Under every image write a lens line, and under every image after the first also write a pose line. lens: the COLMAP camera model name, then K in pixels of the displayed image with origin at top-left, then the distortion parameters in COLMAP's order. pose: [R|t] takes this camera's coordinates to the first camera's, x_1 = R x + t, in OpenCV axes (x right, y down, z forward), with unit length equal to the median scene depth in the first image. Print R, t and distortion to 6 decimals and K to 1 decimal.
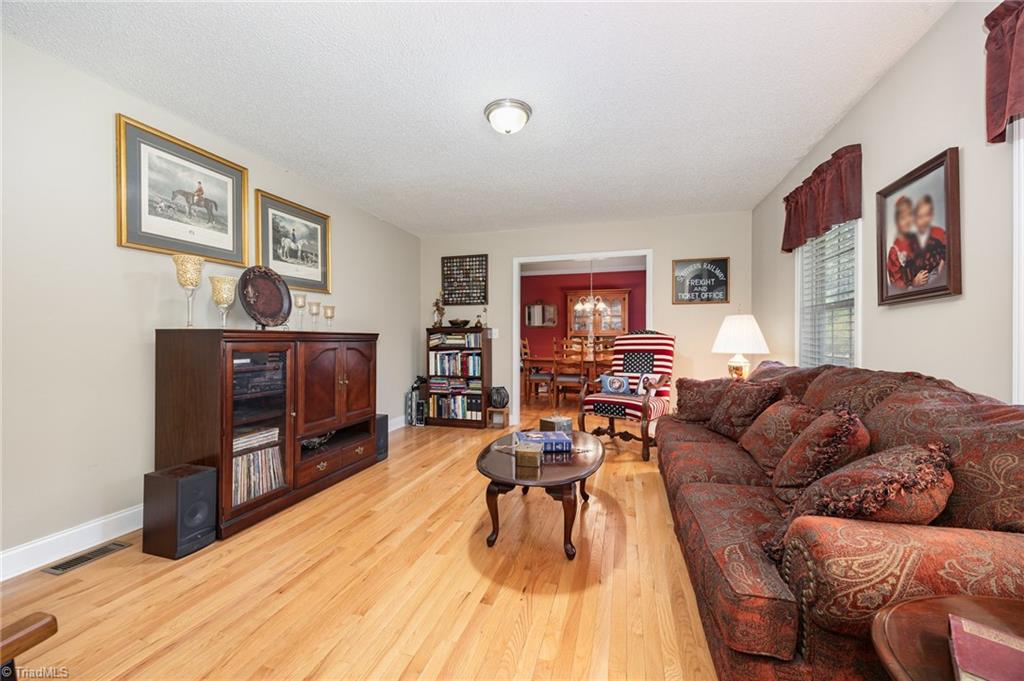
lens RADIAL K [[389.8, 0, 500.5], [0, 389.8, 338.8], [0, 0, 1]] dist [0.000671, -0.000002]
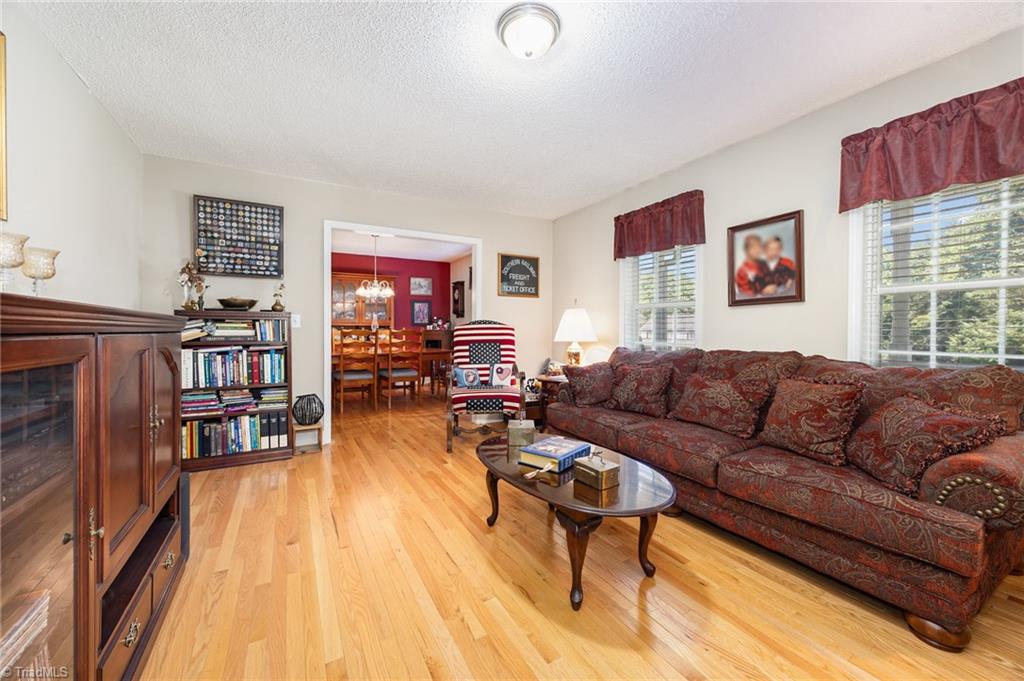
lens RADIAL K [[389.8, 0, 501.0], [0, 389.8, 333.1], [0, 0, 1]] dist [0.000671, -0.000002]
pose [[0.700193, -0.005564, 0.713932, -0.287963], [-0.002246, 0.999948, 0.009996, 0.000776], [-0.713950, -0.008603, 0.700144, 0.259264]]
